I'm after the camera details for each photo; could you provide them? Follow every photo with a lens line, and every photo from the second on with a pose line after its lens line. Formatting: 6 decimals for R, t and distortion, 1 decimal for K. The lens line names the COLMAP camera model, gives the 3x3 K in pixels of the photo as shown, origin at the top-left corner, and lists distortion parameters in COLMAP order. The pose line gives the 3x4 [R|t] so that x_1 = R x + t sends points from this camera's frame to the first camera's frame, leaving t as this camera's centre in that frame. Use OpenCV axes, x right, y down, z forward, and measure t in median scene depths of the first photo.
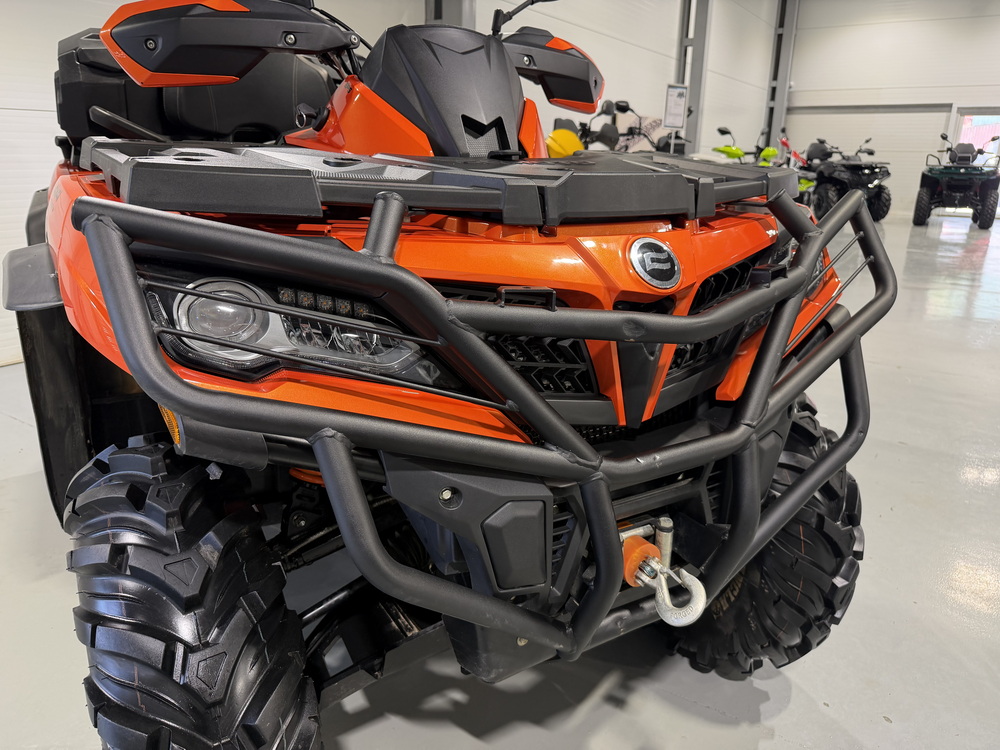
lens RADIAL K [[700.3, 0, 502.8], [0, 700.3, 375.1], [0, 0, 1]] dist [0.001617, -0.010660]
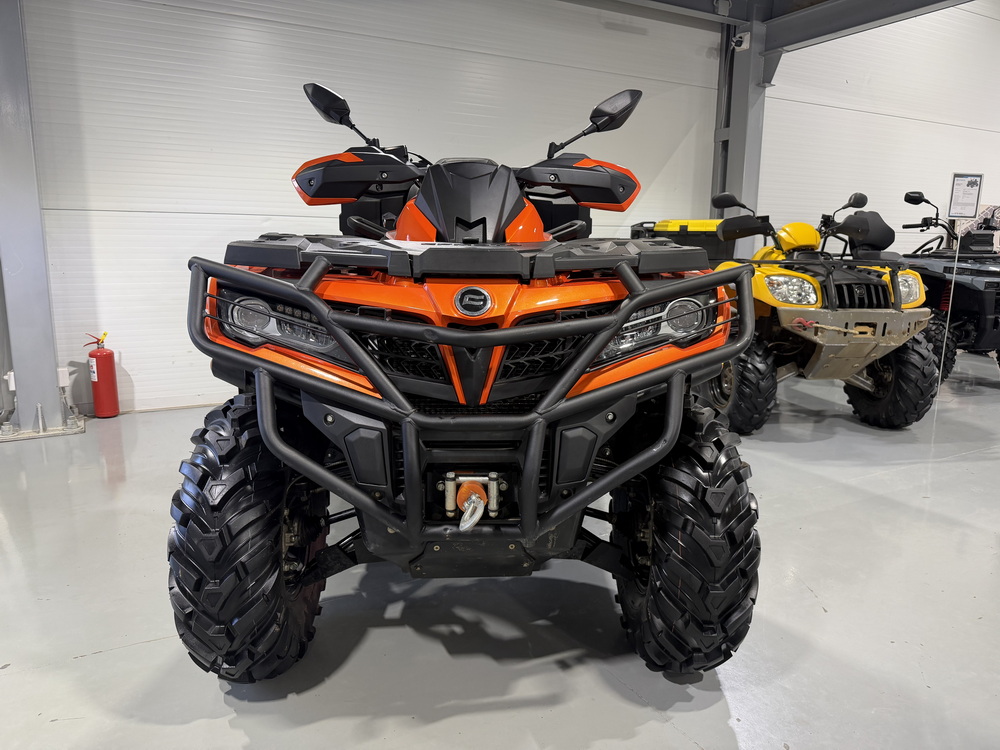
lens RADIAL K [[700.3, 0, 506.2], [0, 700.3, 379.3], [0, 0, 1]] dist [0.001617, -0.010660]
pose [[0.875674, 0.074906, -0.477058, 0.155727], [-0.134991, 0.986483, -0.092890, 0.023270], [0.463652, 0.145740, 0.873949, -0.052322]]
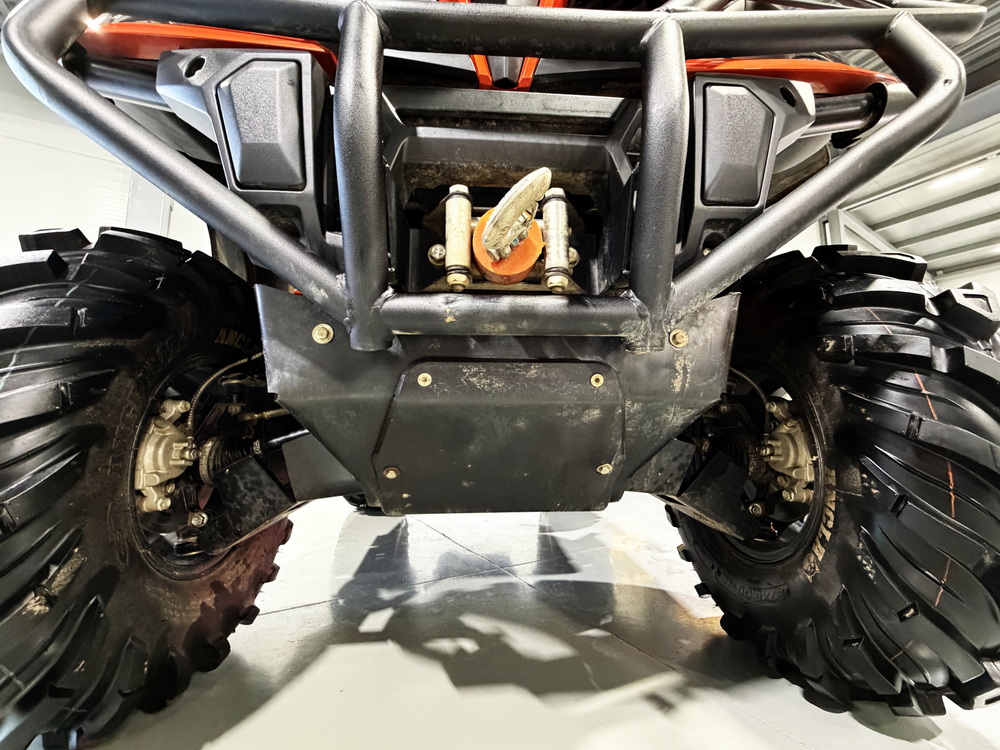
lens RADIAL K [[417.1, 0, 495.7], [0, 417.1, 384.1], [0, 0, 1]] dist [-0.003162, 0.000088]
pose [[0.877734, -0.079339, -0.472533, 0.058968], [-0.119179, 0.919051, -0.375687, 0.086722], [0.464089, 0.386070, 0.797227, 0.117601]]
